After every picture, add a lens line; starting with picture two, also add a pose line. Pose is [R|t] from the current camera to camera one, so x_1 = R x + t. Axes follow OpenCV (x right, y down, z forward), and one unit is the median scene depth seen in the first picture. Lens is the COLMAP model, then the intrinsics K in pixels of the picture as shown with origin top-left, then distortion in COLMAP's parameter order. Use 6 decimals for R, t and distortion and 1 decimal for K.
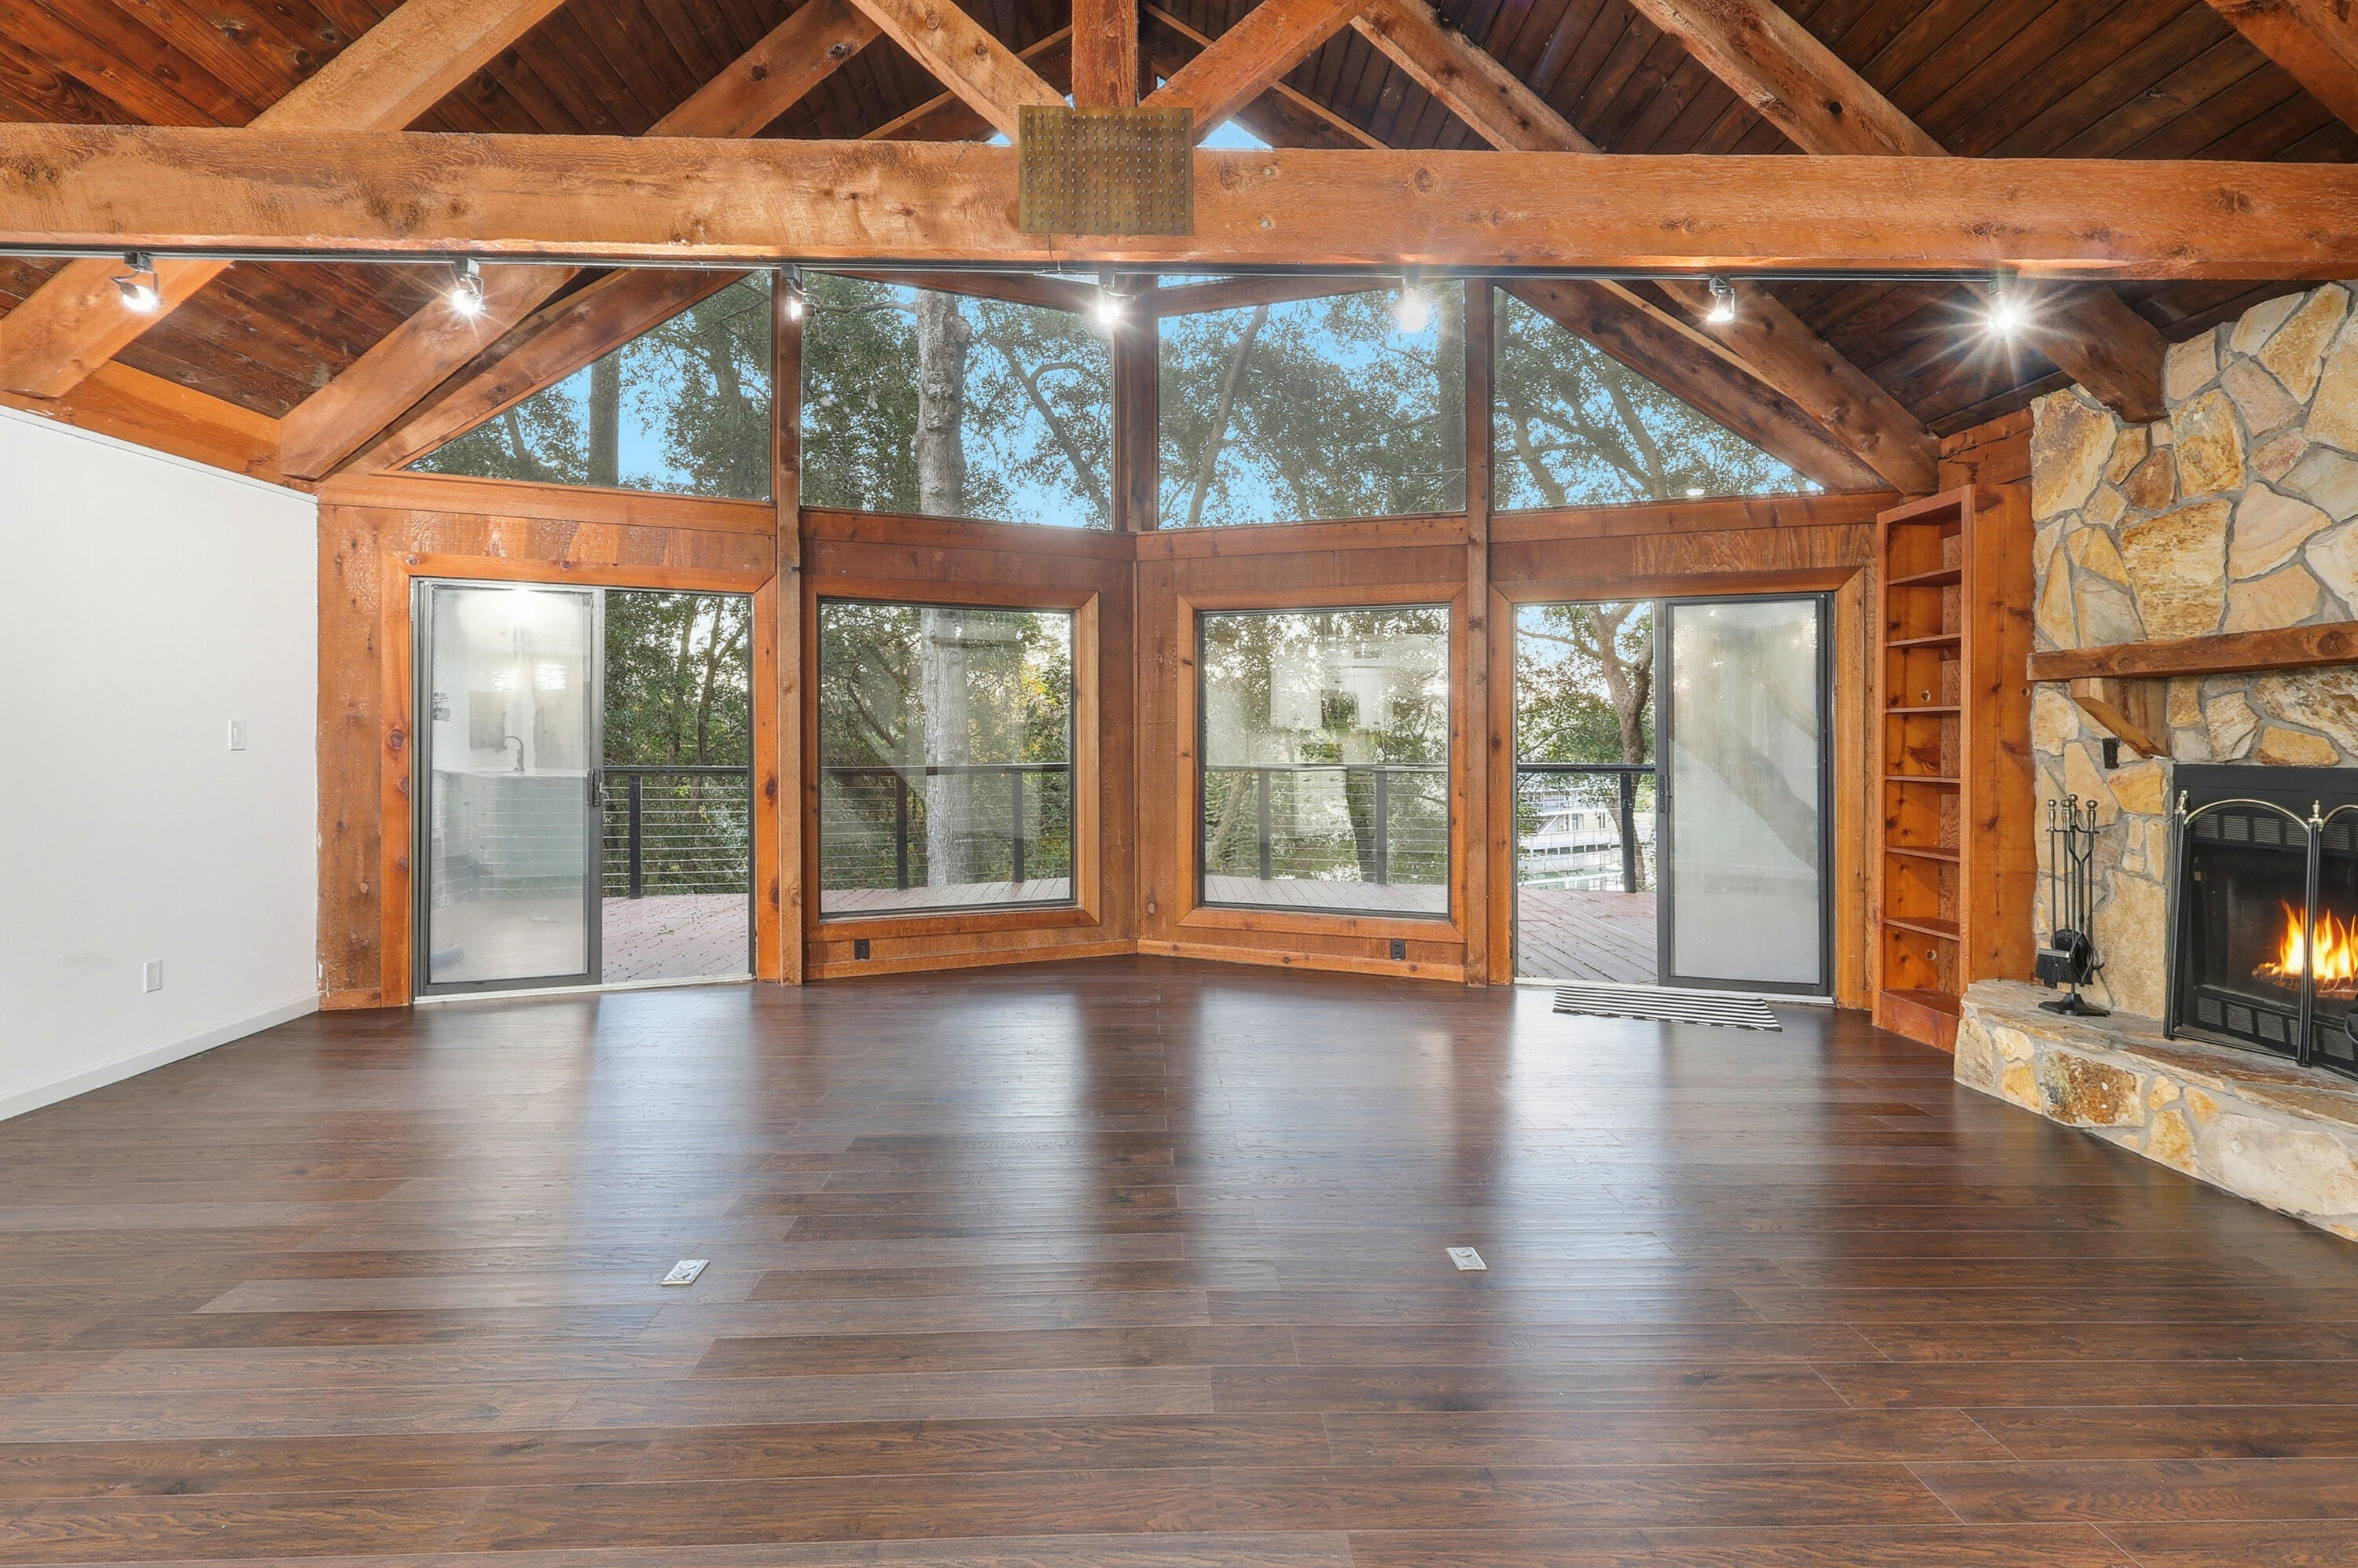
lens RADIAL K [[1138.7, 0, 1178.5], [0, 1138.7, 733.0], [0, 0, 1]] dist [-0.001261, -0.000708]
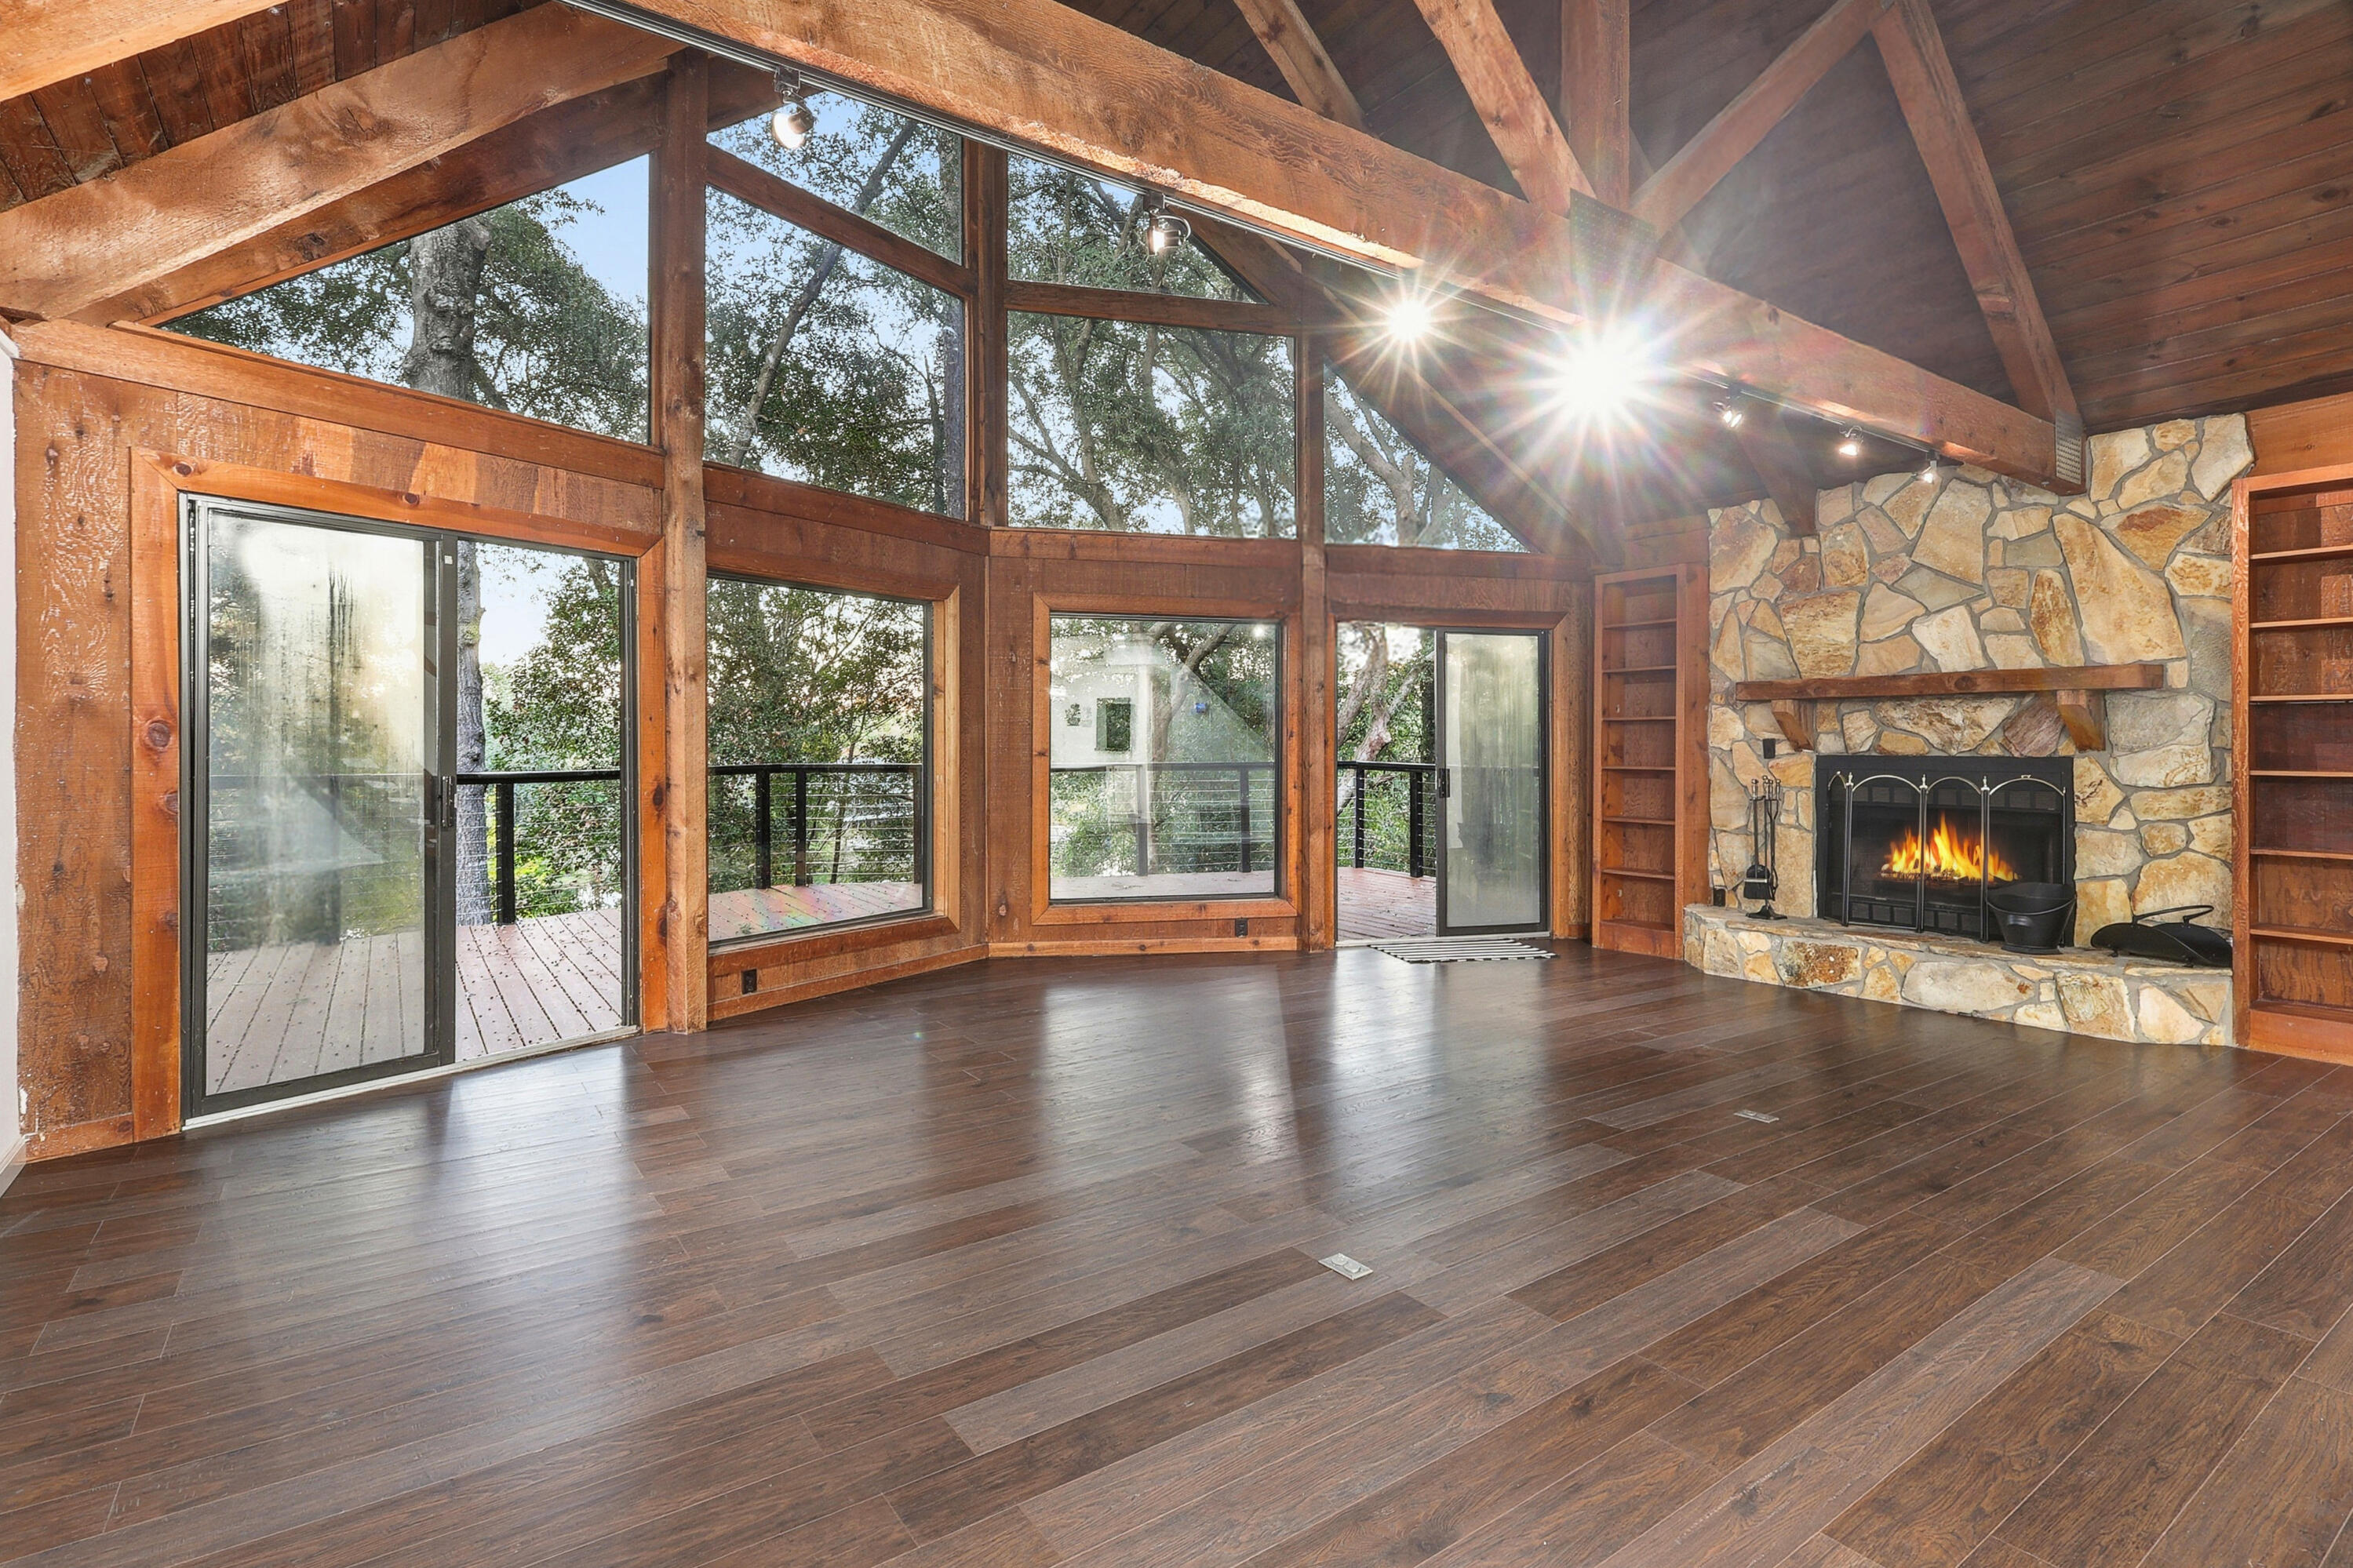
lens RADIAL K [[1133.6, 0, 1176.2], [0, 1133.6, 745.1], [0, 0, 1]] dist [-0.001306, 0.000080]
pose [[0.837824, -0.000573, 0.545940, -0.683163], [-0.003816, 0.999969, 0.006906, 0.005481], [-0.545927, -0.007870, 0.837796, 0.154483]]
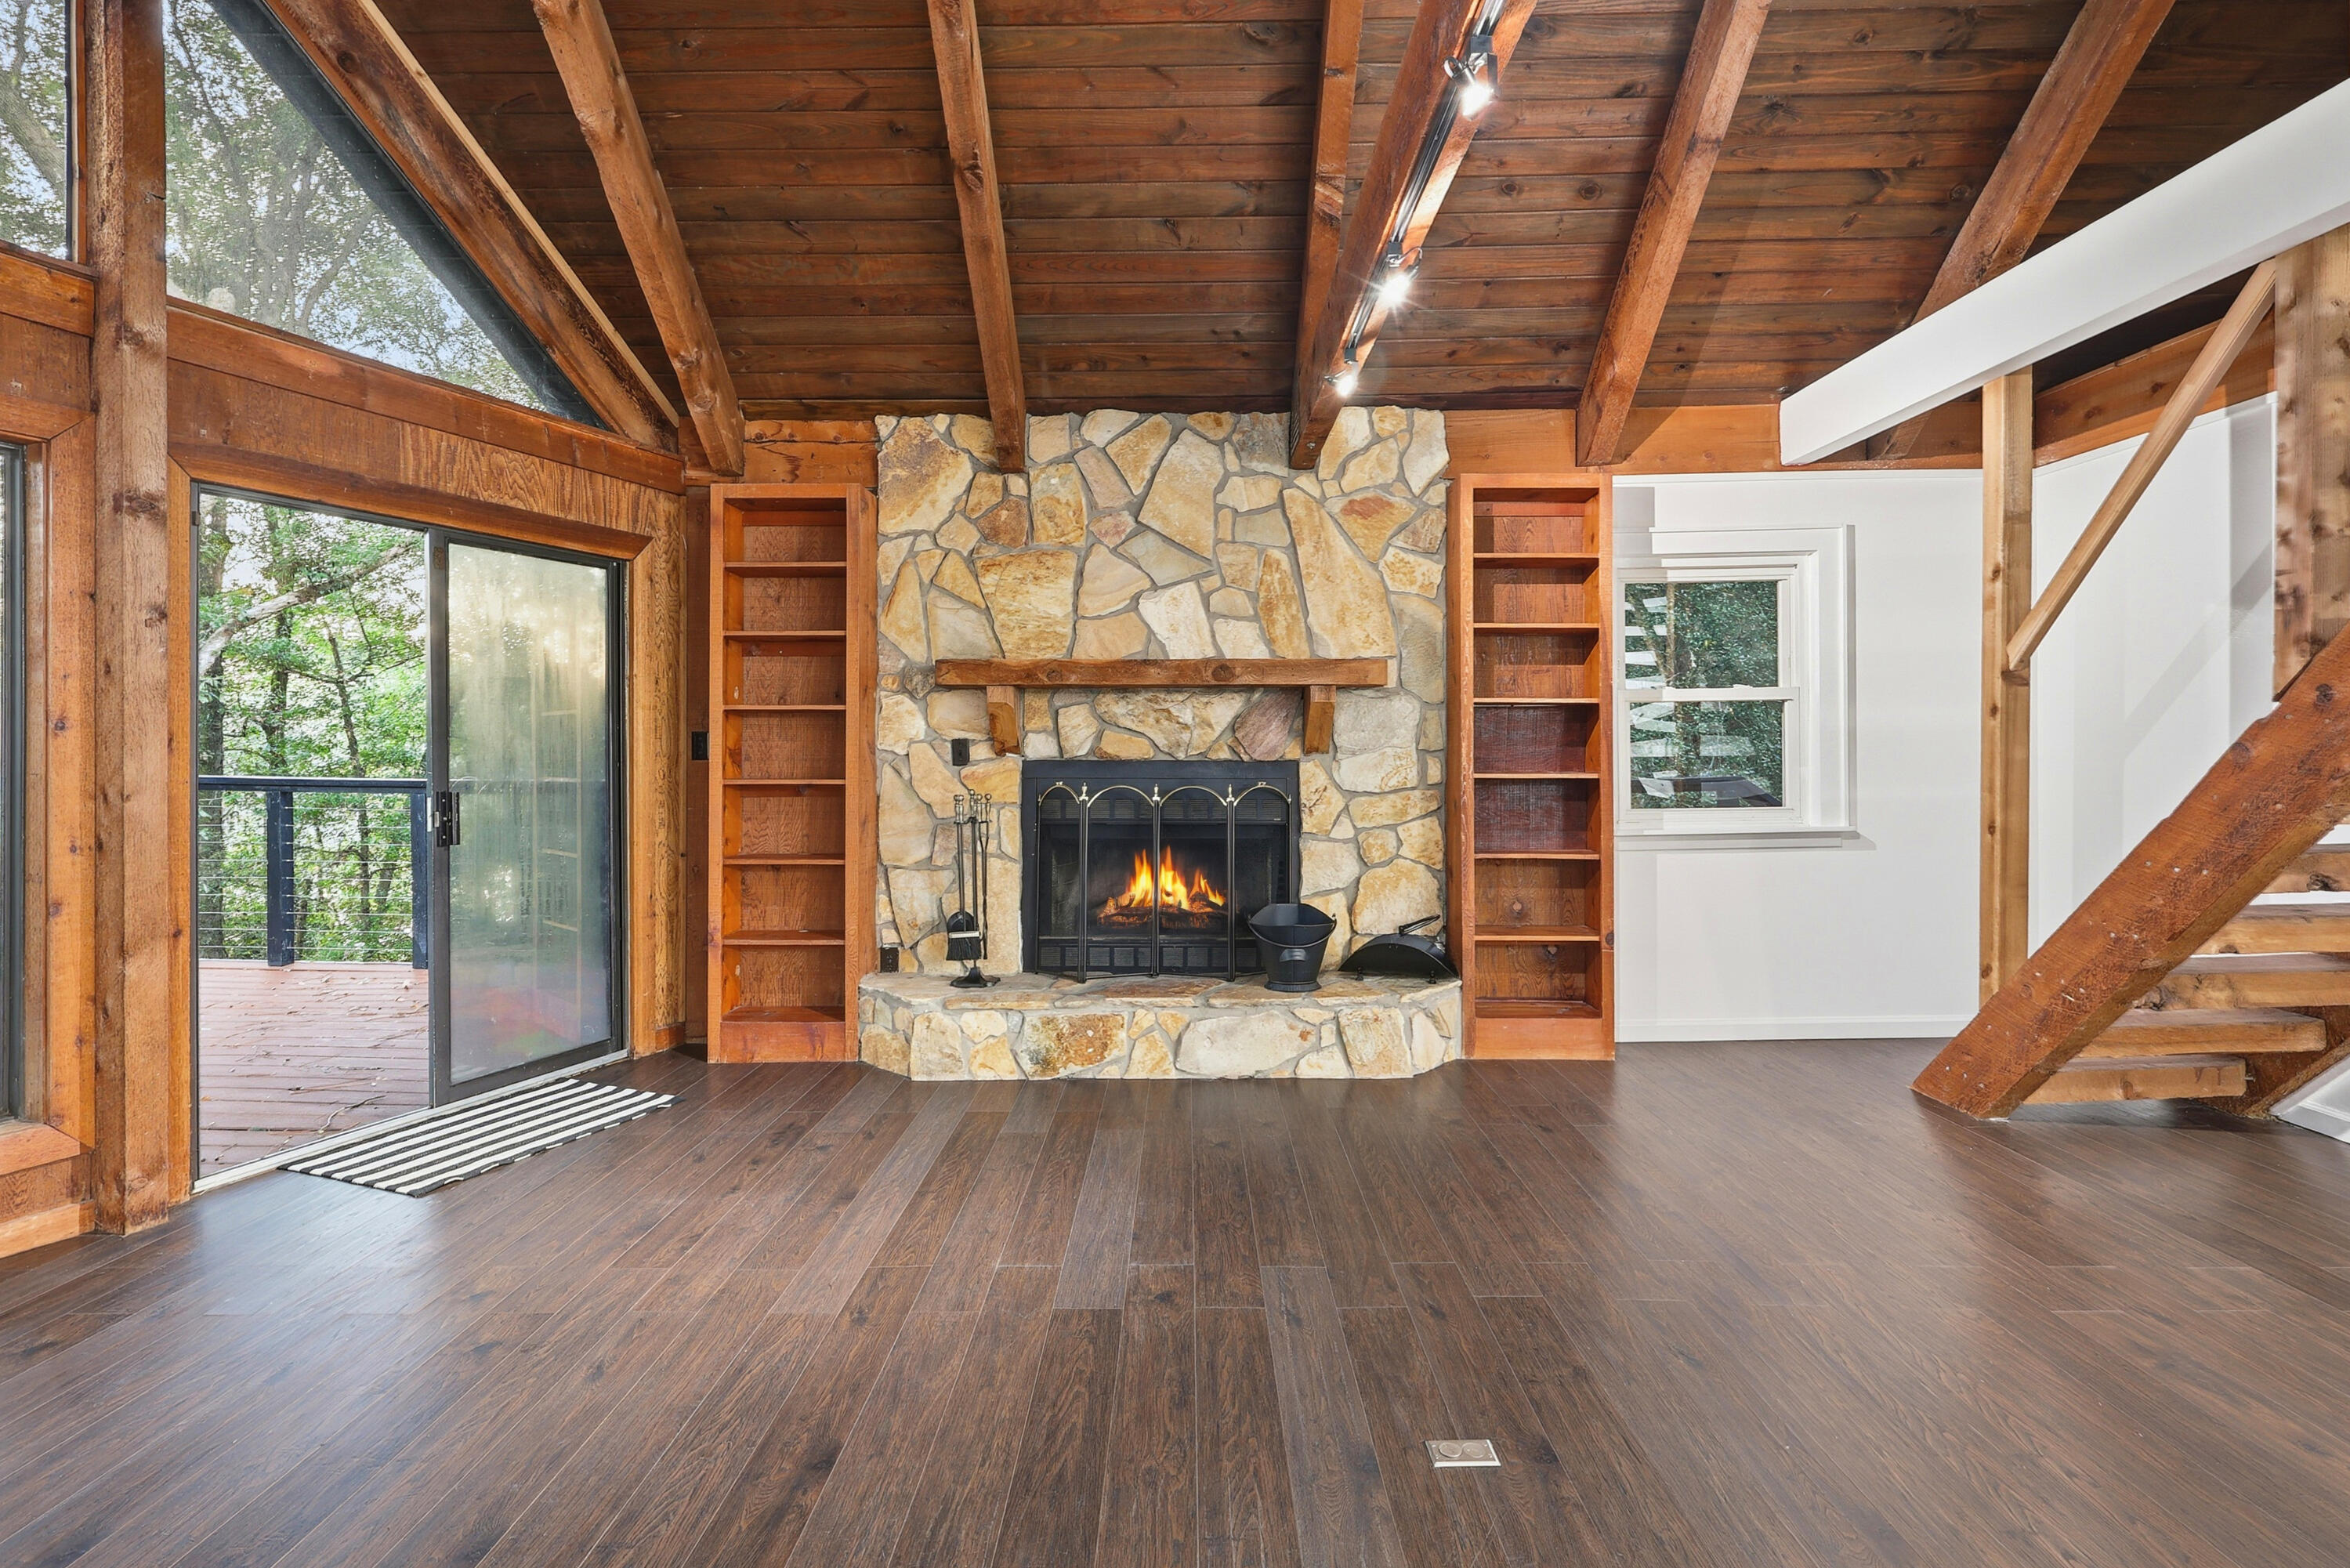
lens RADIAL K [[1132.3, 0, 1174.7], [0, 1132.3, 745.1], [0, 0, 1]] dist [-0.001306, 0.000080]
pose [[0.045736, -0.001732, 0.998952, -0.303200], [-0.007592, 0.999969, 0.002081, 0.006616], [-0.998925, -0.007679, 0.045722, 0.730420]]
